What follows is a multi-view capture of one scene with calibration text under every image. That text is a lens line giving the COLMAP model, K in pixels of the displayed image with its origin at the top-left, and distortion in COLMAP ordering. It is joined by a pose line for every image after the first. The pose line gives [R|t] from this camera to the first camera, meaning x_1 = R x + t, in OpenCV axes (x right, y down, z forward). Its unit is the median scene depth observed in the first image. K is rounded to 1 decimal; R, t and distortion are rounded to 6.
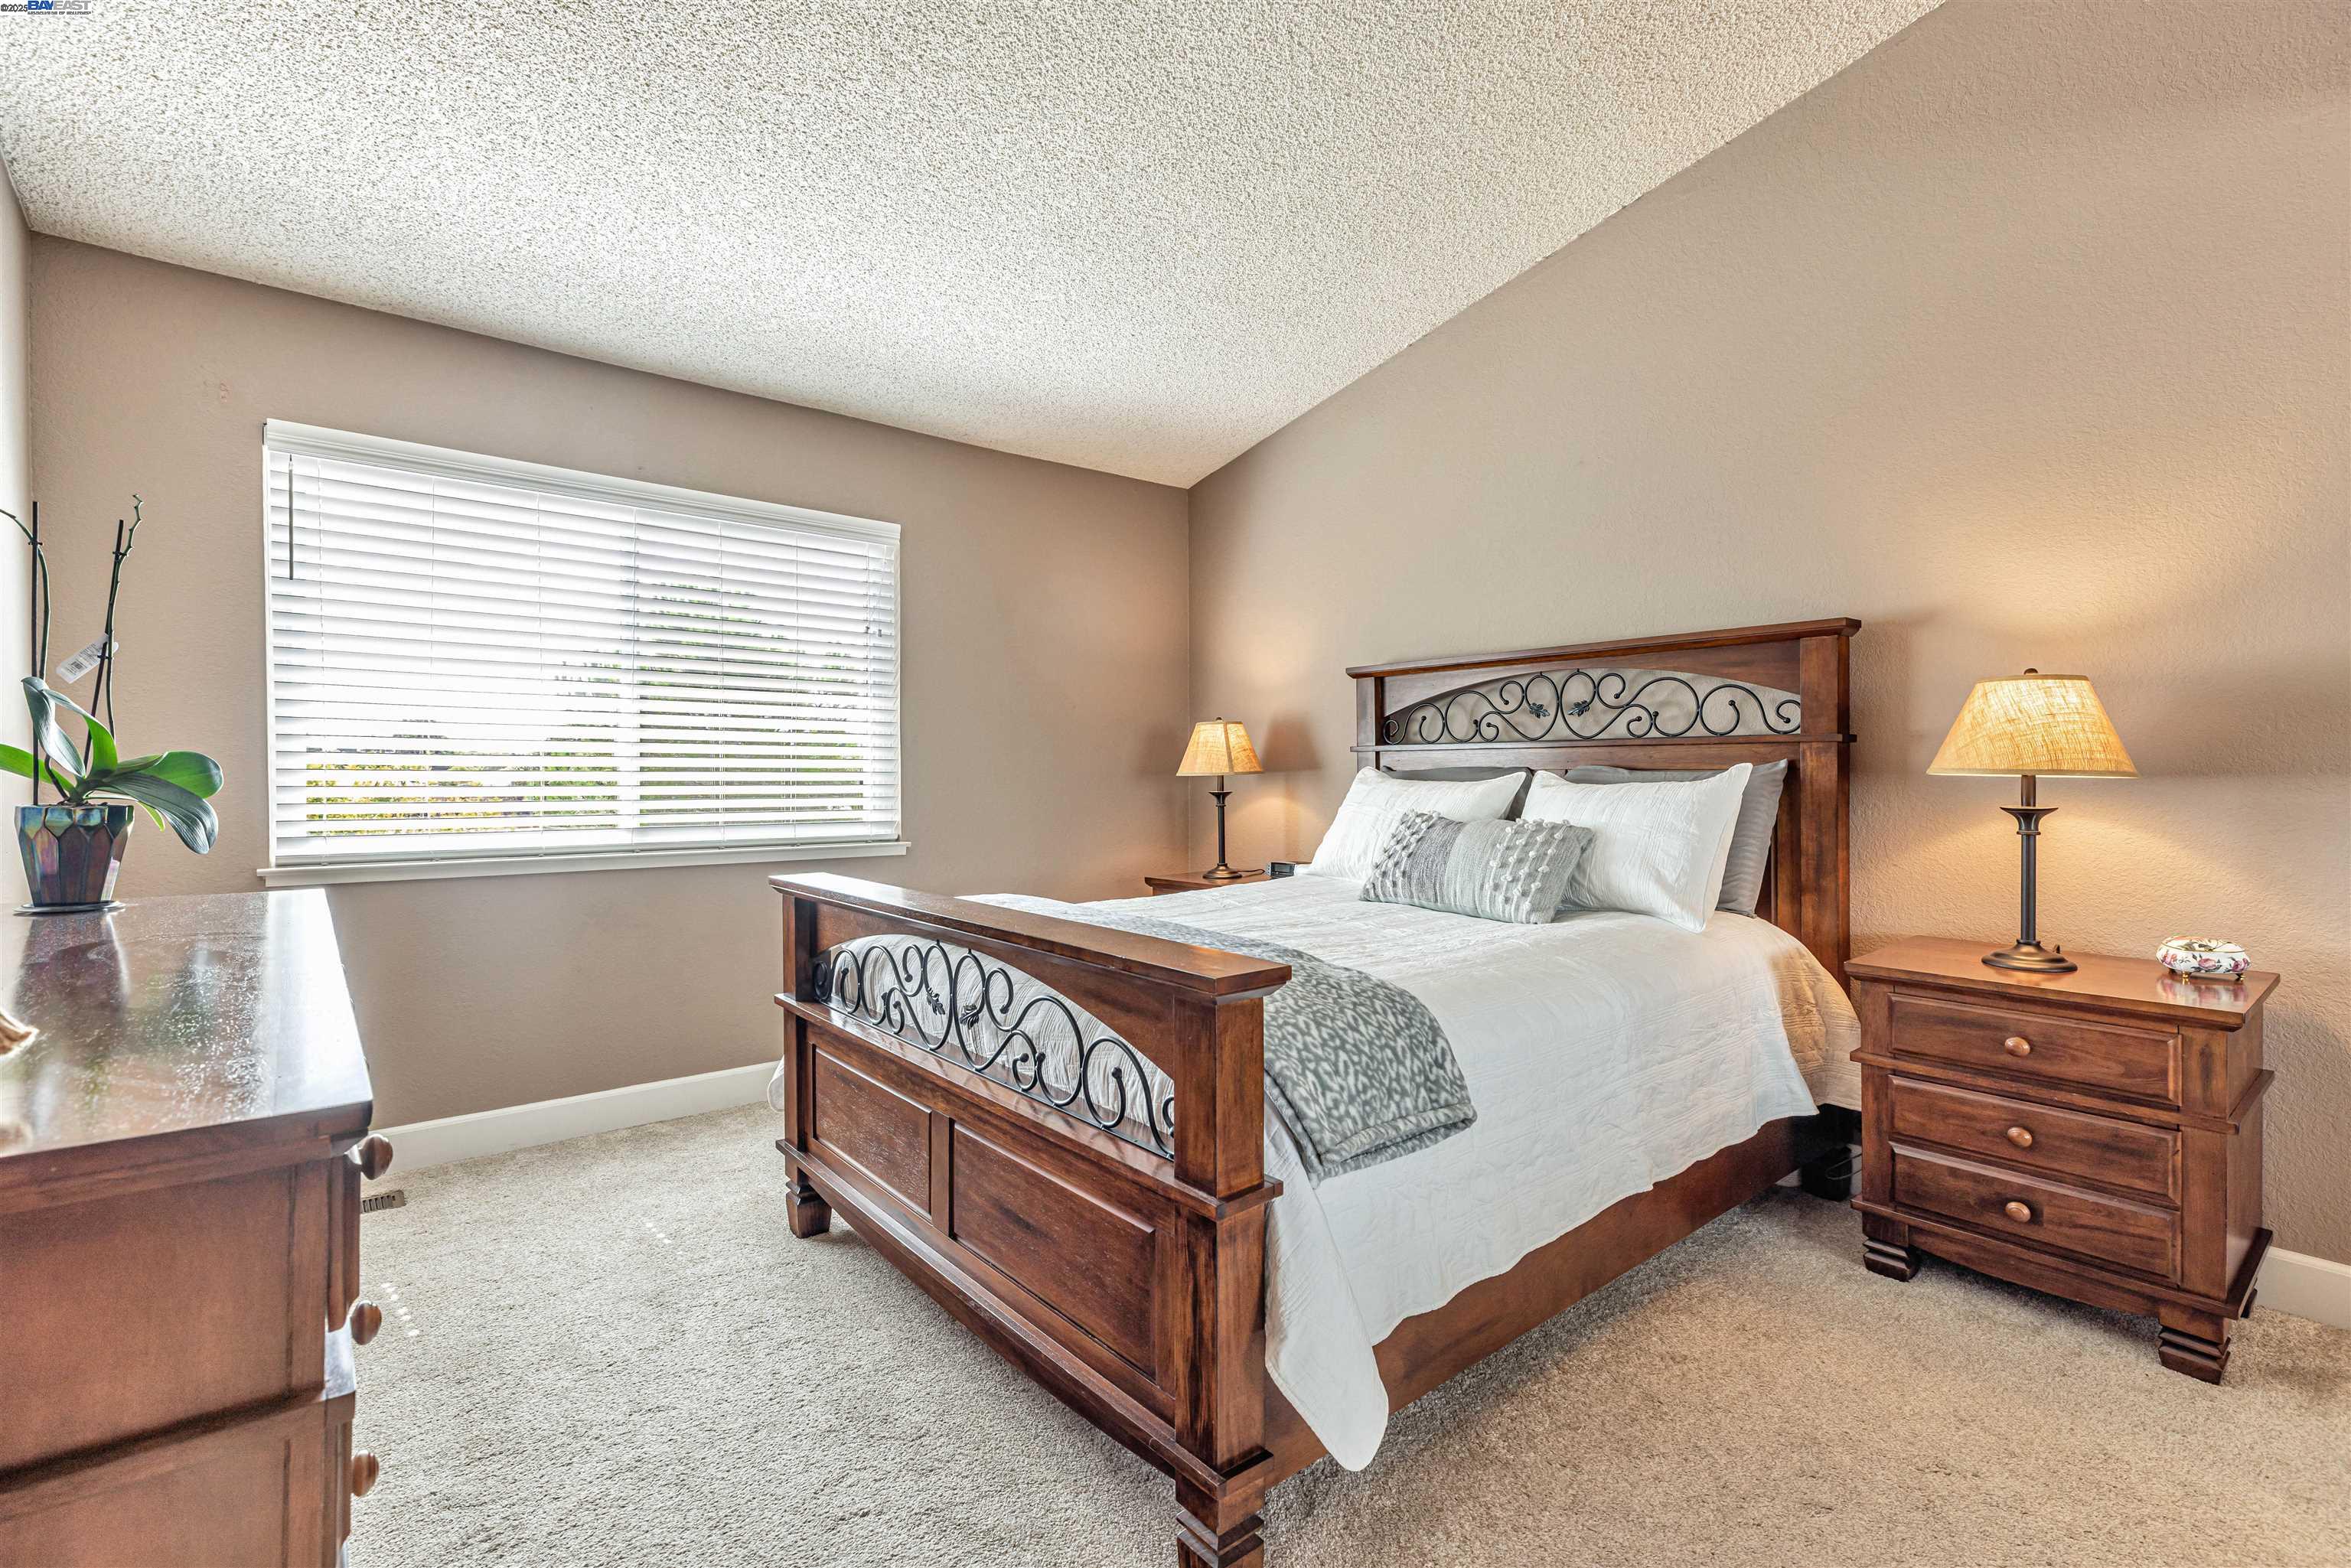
lens RADIAL K [[1042.6, 0, 1175.5], [0, 1042.6, 784.0], [0, 0, 1]] dist [0.007842, 0.000046]
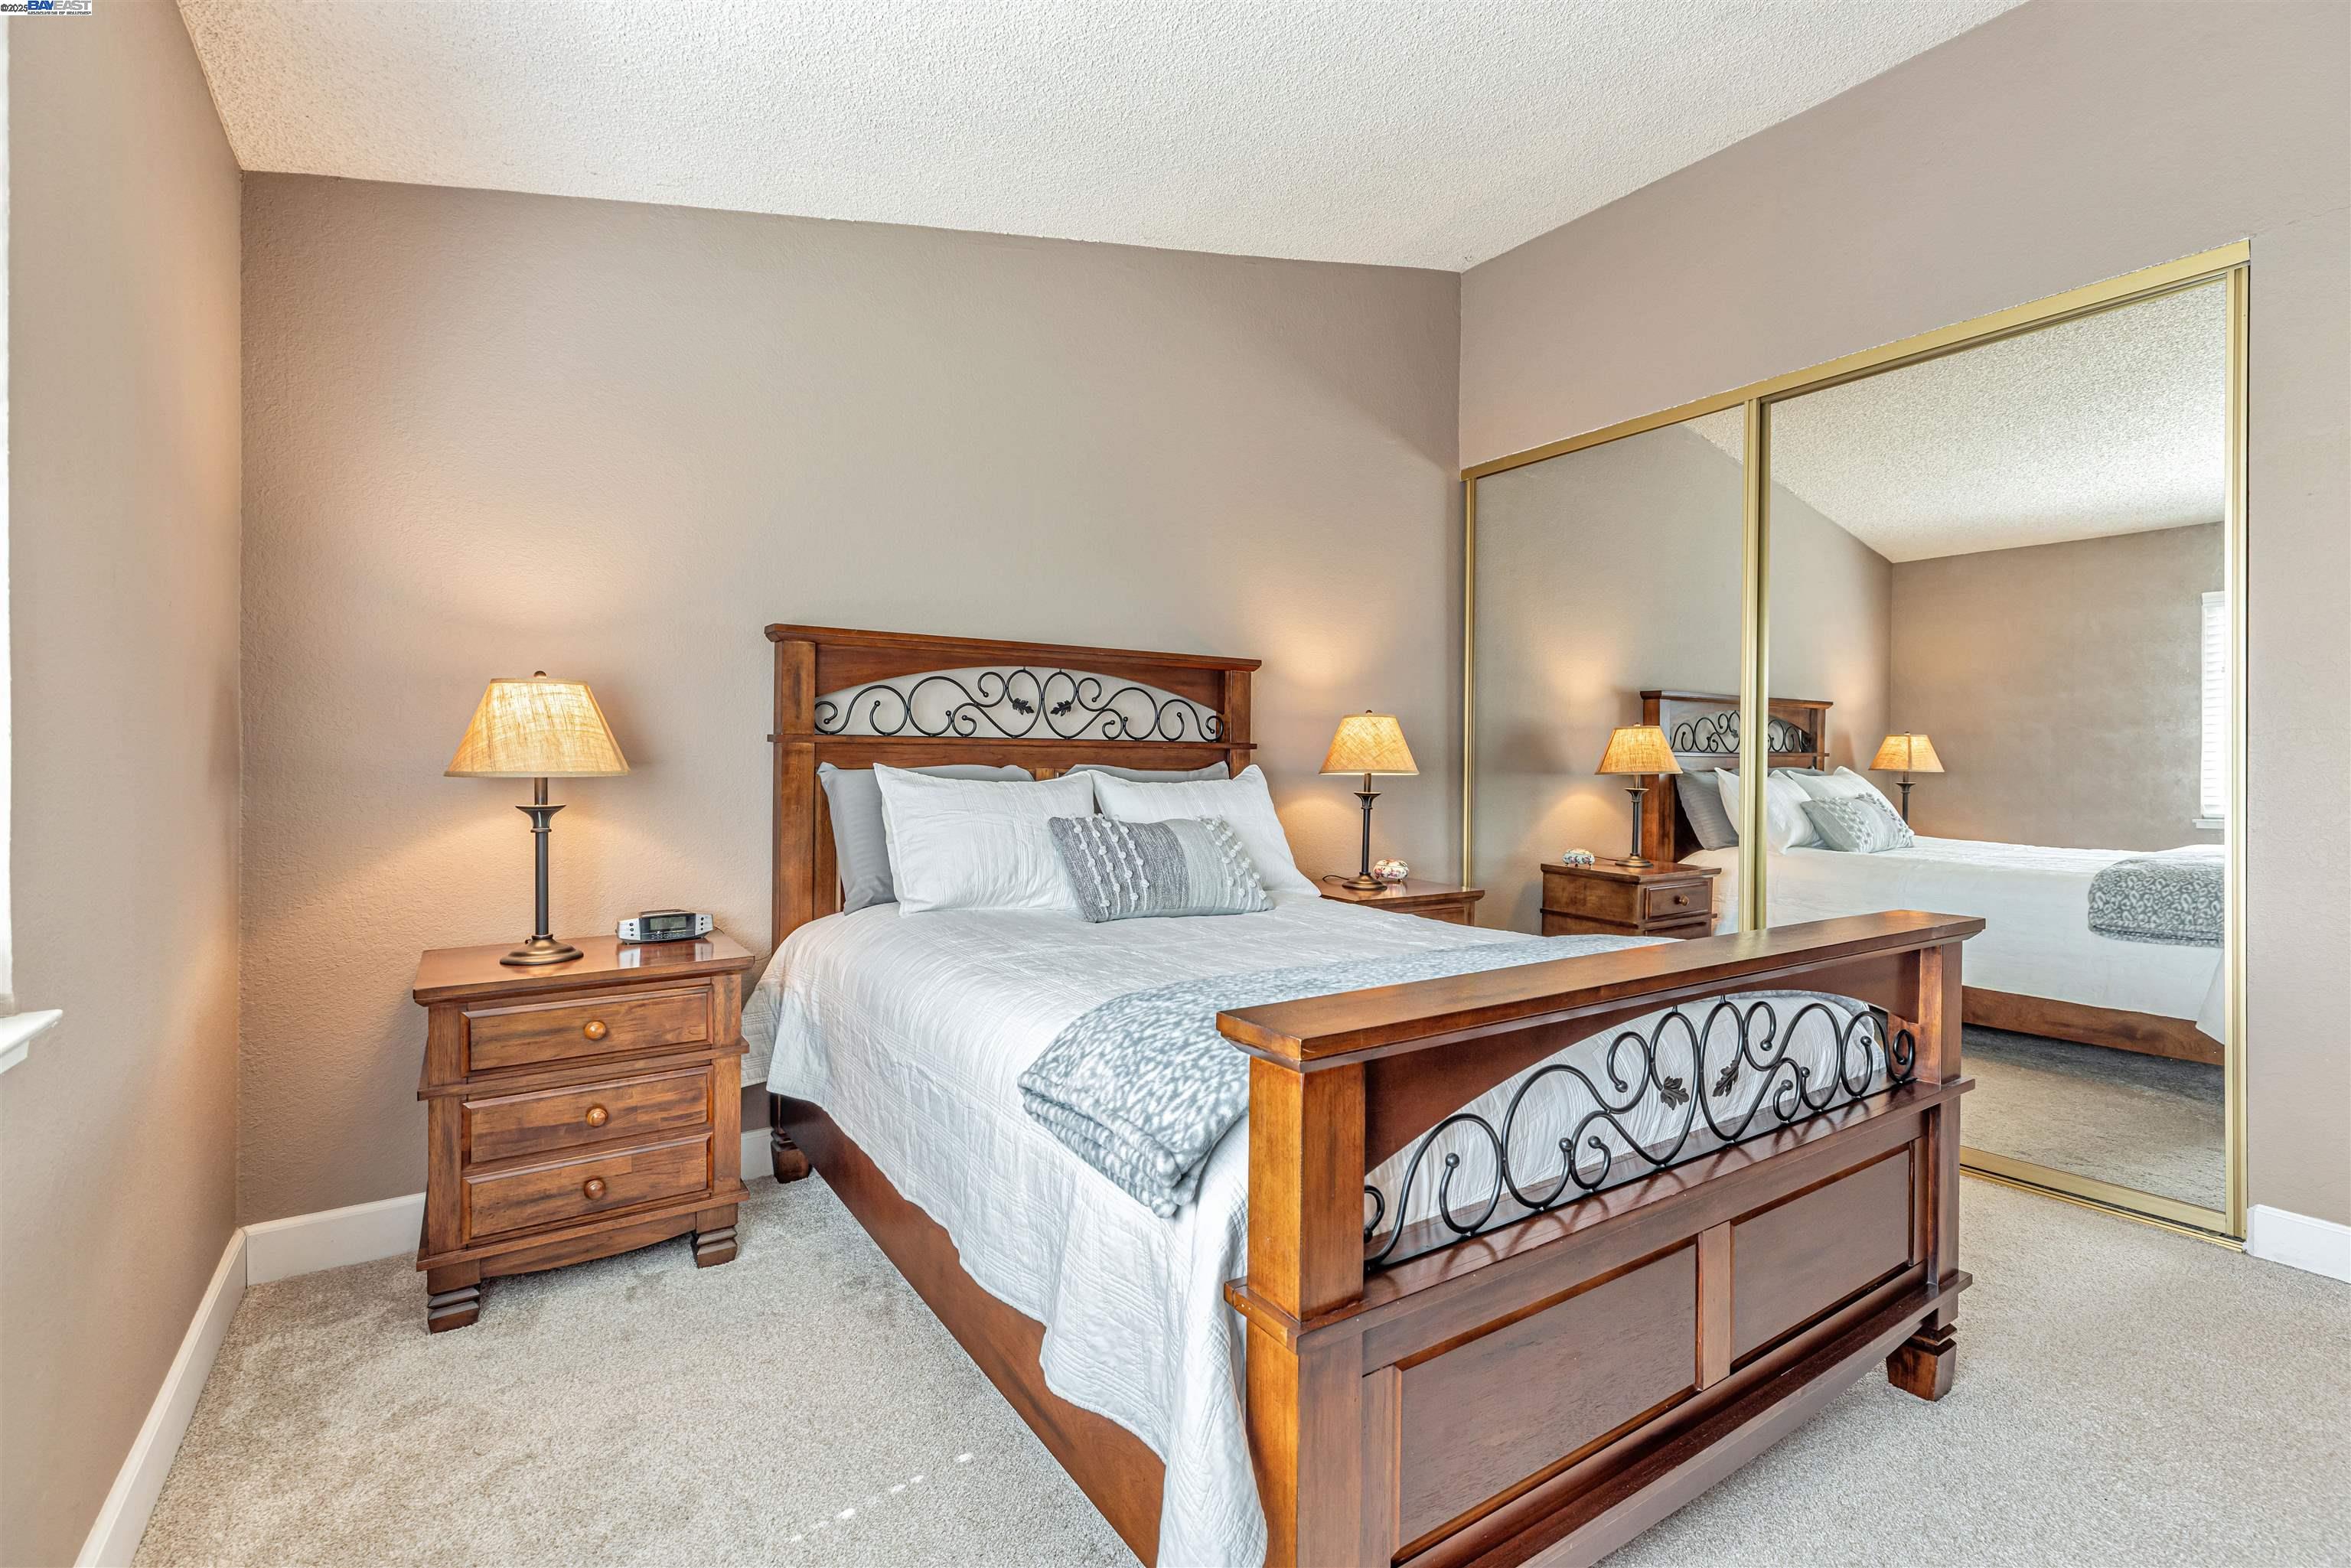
lens RADIAL K [[1106.6, 0, 1175.5], [0, 1106.6, 784.0], [0, 0, 1]] dist [0.019760, -0.000300]
pose [[0.069026, -0.010028, 0.997564, -0.644169], [0.010590, 0.999900, 0.009319, -0.009053], [-0.997559, 0.009921, 0.069125, 0.812578]]
